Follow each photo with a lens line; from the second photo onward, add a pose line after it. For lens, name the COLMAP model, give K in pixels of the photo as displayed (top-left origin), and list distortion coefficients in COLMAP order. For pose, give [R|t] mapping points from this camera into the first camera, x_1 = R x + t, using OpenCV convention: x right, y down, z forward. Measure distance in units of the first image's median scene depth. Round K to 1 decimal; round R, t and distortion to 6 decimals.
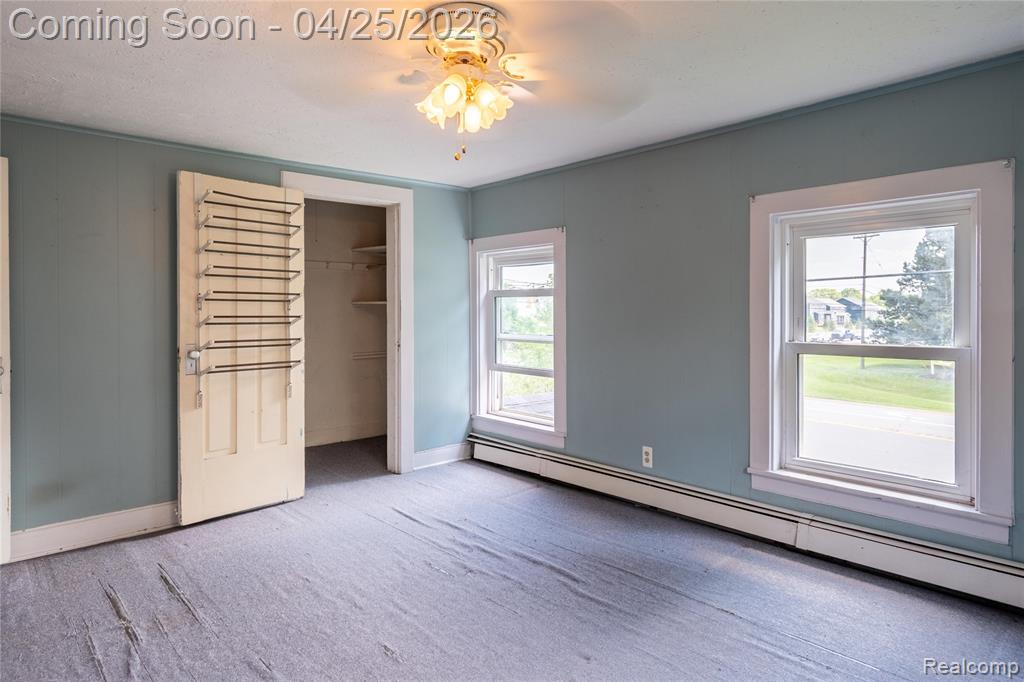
lens RADIAL K [[585.1, 0, 532.2], [0, 585.1, 317.9], [0, 0, 1]] dist [-0.001078, -0.004228]
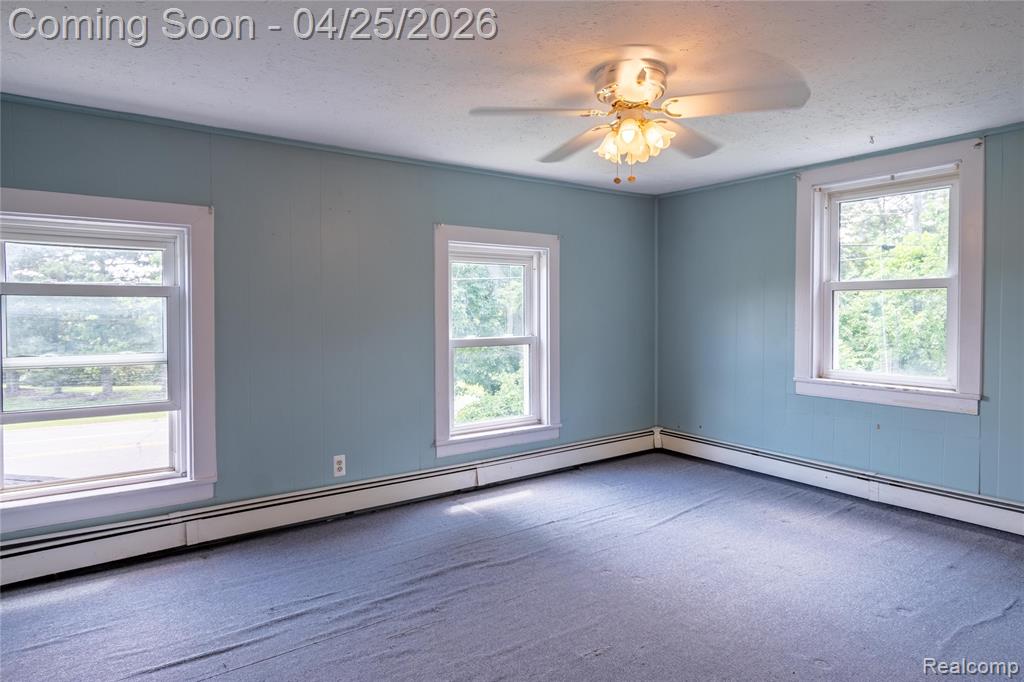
lens RADIAL K [[585.1, 0, 513.5], [0, 585.1, 331.7], [0, 0, 1]] dist [-0.001078, -0.004228]
pose [[0.154854, -0.031099, 0.987448, -0.807407], [0.014375, 0.999470, 0.029223, -0.012667], [-0.987833, 0.009669, 0.155219, 0.625889]]
